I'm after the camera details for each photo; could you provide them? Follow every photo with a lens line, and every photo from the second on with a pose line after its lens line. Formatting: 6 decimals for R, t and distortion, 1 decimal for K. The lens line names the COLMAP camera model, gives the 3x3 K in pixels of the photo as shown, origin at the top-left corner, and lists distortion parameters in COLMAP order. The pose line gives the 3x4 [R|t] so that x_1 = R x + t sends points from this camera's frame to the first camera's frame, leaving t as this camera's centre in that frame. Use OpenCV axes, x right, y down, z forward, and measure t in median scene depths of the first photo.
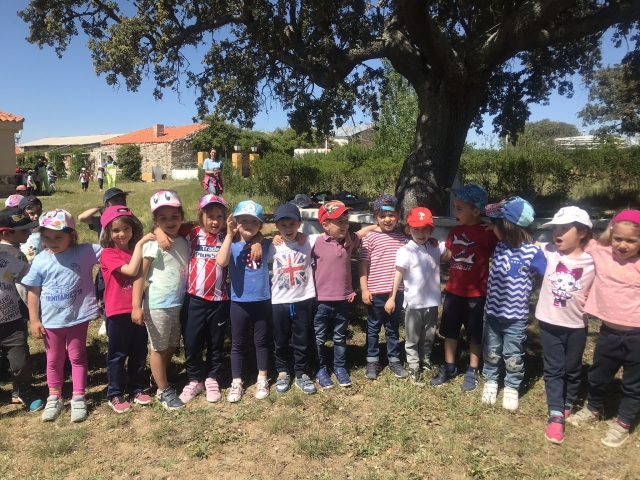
lens RADIAL K [[512.3, 0, 317.5], [0, 512.3, 243.6], [0, 0, 1]] dist [0.003864, 0.001717]
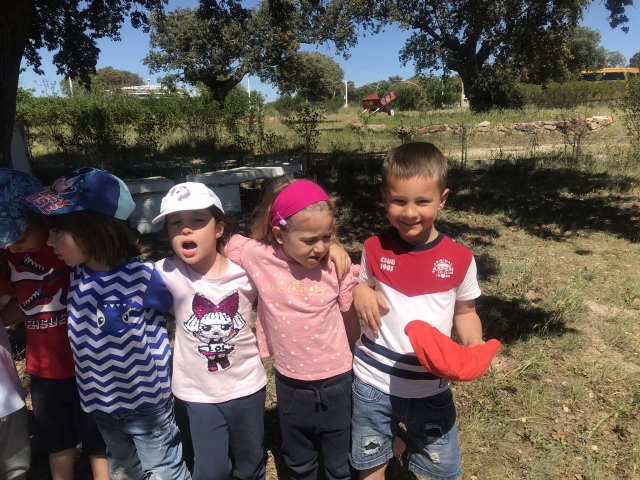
lens RADIAL K [[518.1, 0, 312.4], [0, 518.1, 237.5], [0, 0, 1]] dist [0.020993, 0.007118]
pose [[0.719032, -0.175988, 0.672325, 0.037082], [0.123319, 0.984363, 0.125781, -0.017180], [-0.683948, -0.007531, 0.729492, 0.131944]]
